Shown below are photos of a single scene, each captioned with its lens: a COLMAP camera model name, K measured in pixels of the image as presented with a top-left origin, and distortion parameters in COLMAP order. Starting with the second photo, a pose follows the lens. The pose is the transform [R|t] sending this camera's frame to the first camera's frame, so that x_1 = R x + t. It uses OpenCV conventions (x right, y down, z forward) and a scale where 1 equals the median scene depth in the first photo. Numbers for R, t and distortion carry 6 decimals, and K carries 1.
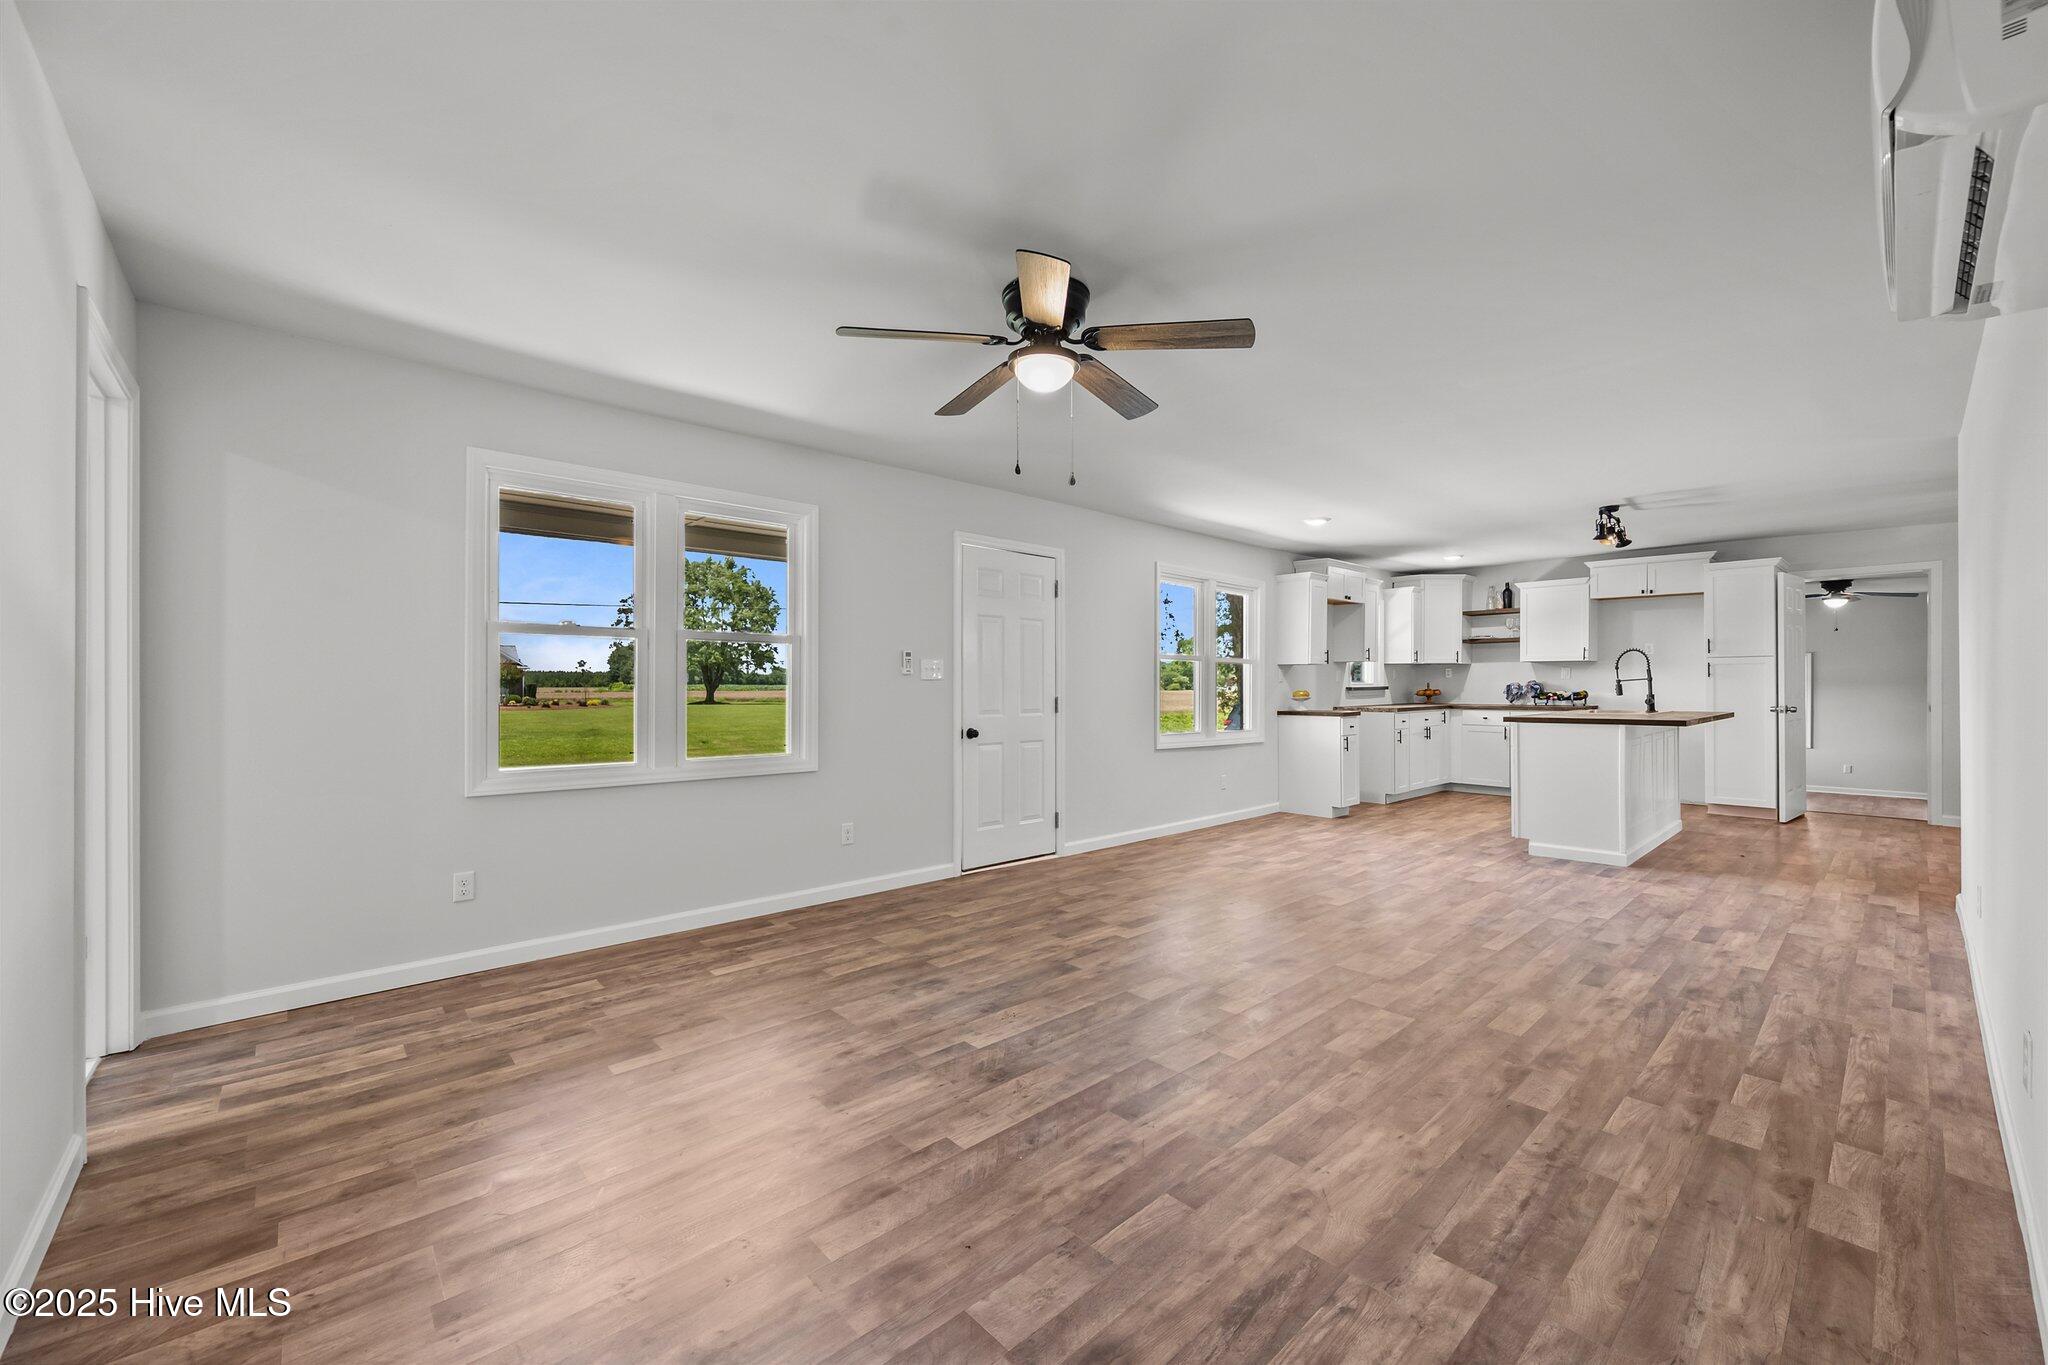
lens RADIAL K [[803.2, 0, 1027.9], [0, 803.2, 688.9], [0, 0, 1]] dist [-0.000501, 0.000039]
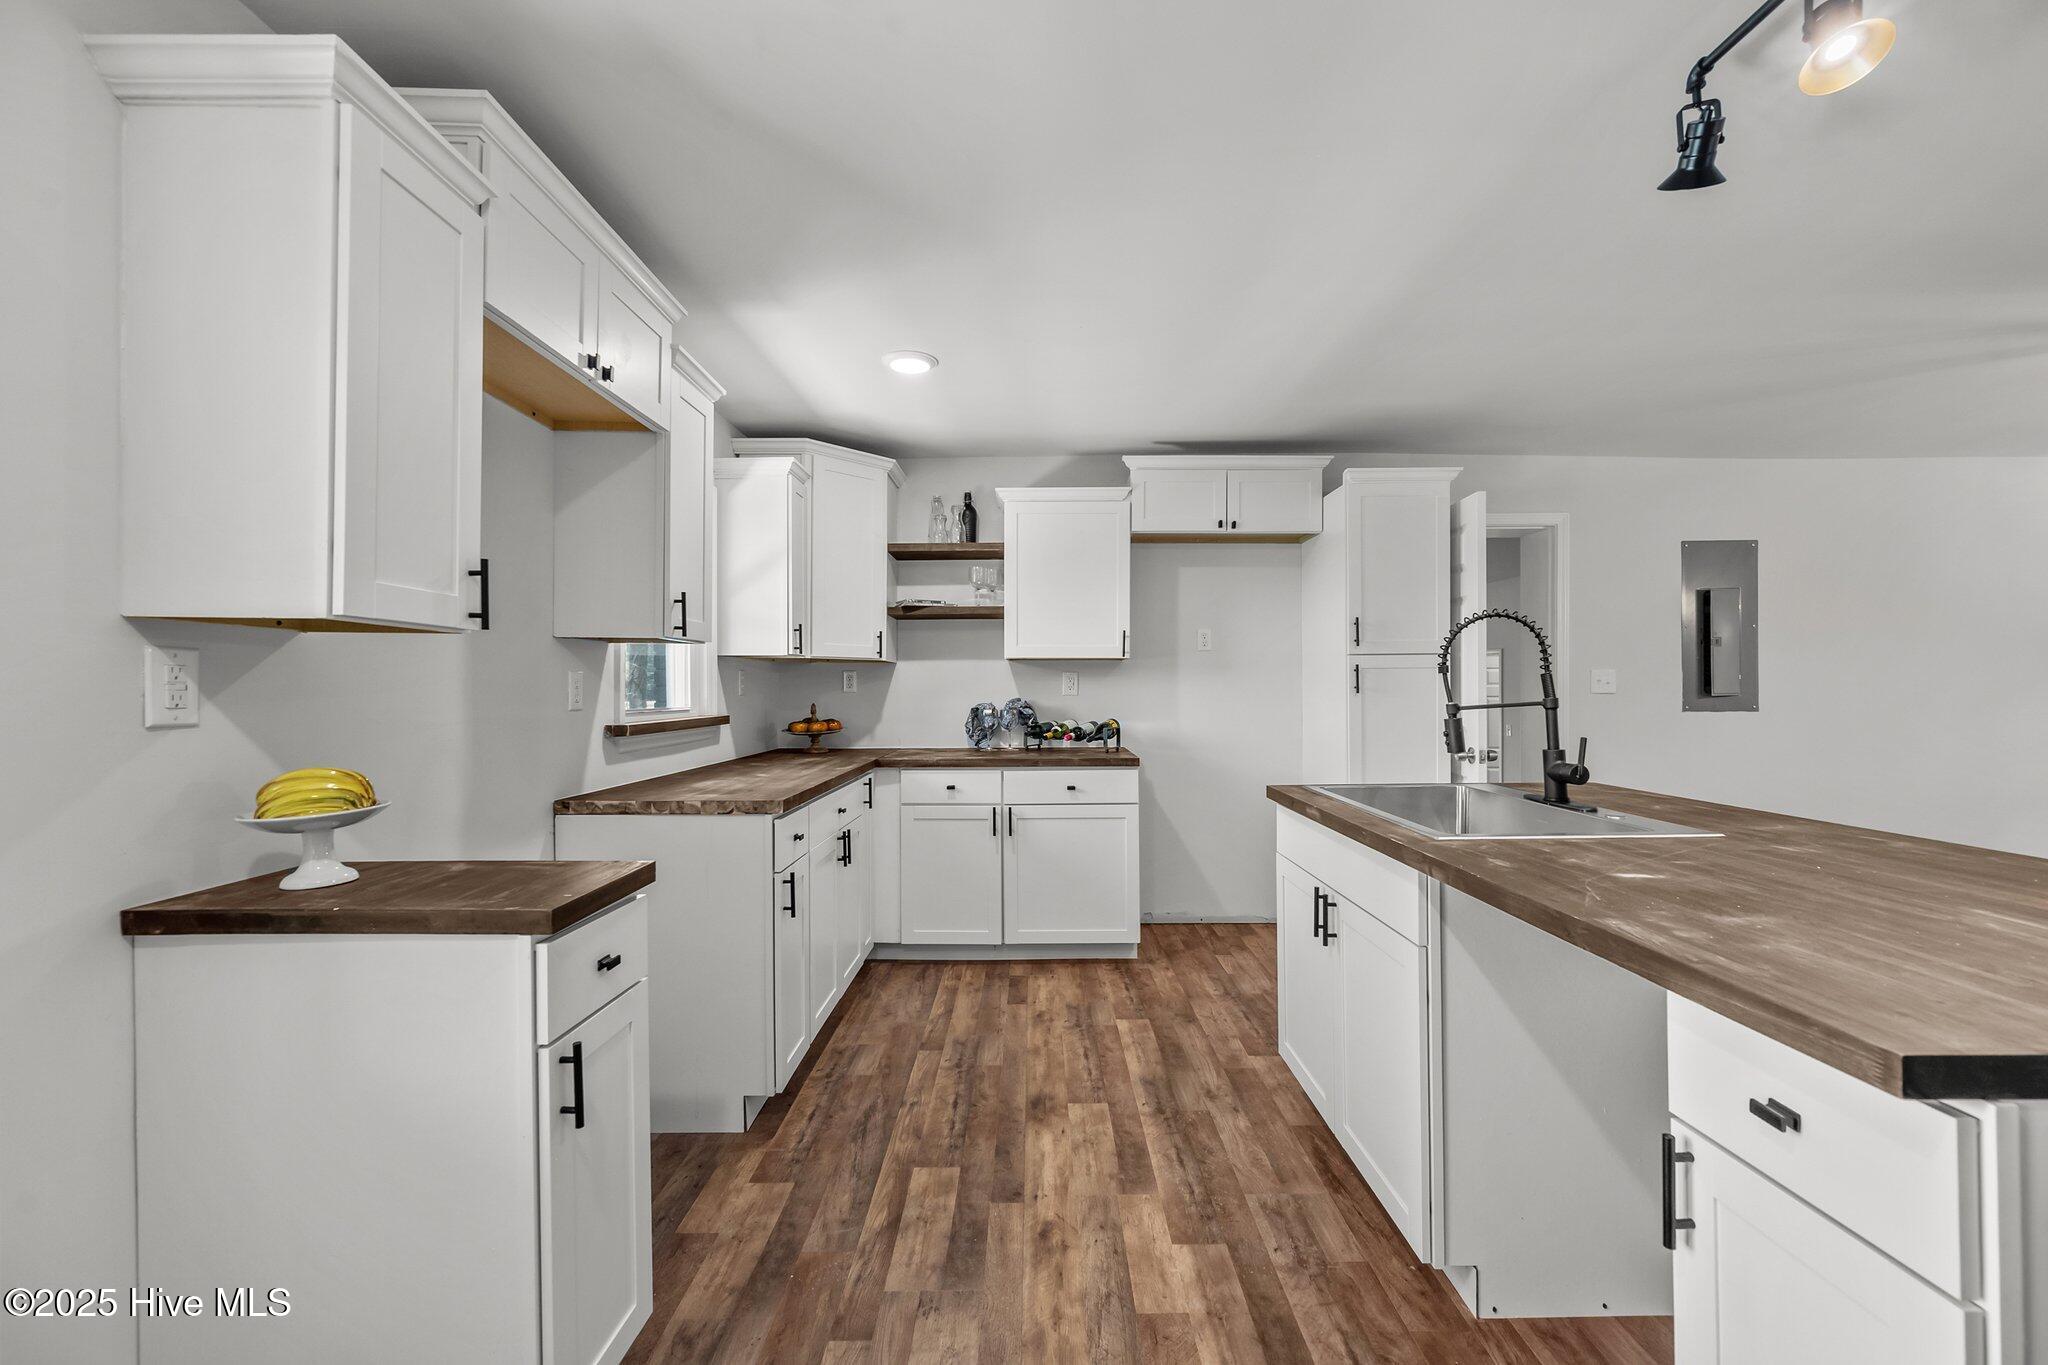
lens RADIAL K [[810.2, 0, 1029.3], [0, 810.2, 693.9], [0, 0, 1]] dist [0.000092, 0.000062]
pose [[0.677212, -0.002452, 0.735784, 0.423599], [0.006770, 0.999973, -0.002899, -0.018332], [-0.735757, 0.006944, 0.677210, 1.023102]]
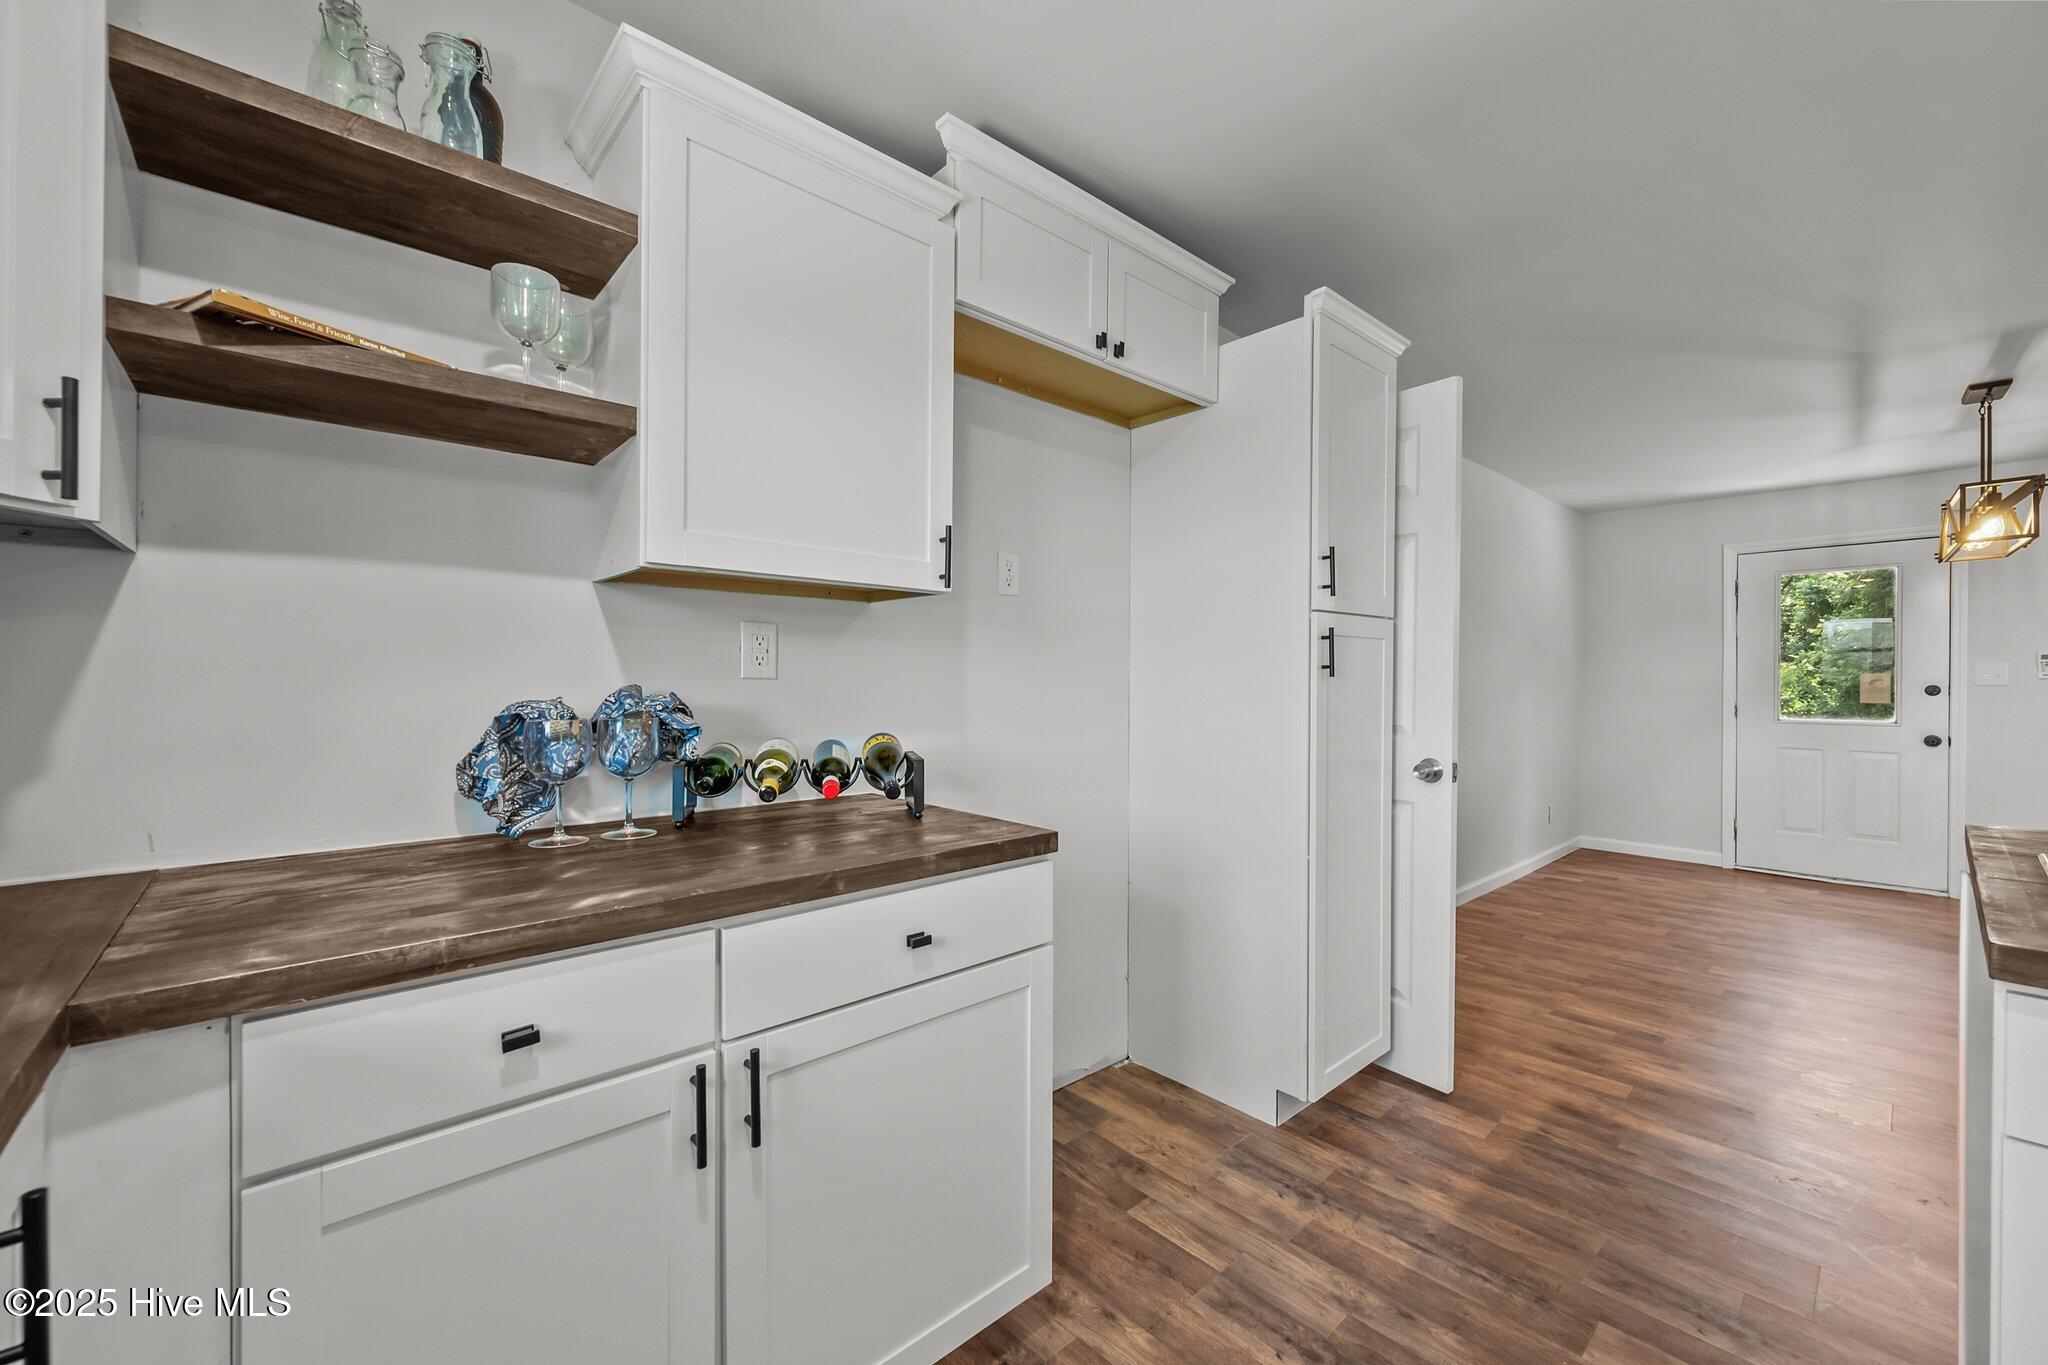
lens RADIAL K [[813.8, 0, 1028.2], [0, 813.8, 683.9], [0, 0, 1]] dist [0.000224, 0.000154]
pose [[-0.002649, -0.000192, 0.999996, 0.695589], [0.005047, 0.999987, 0.000206, -0.016281], [-0.999984, 0.005047, -0.002648, 1.409182]]
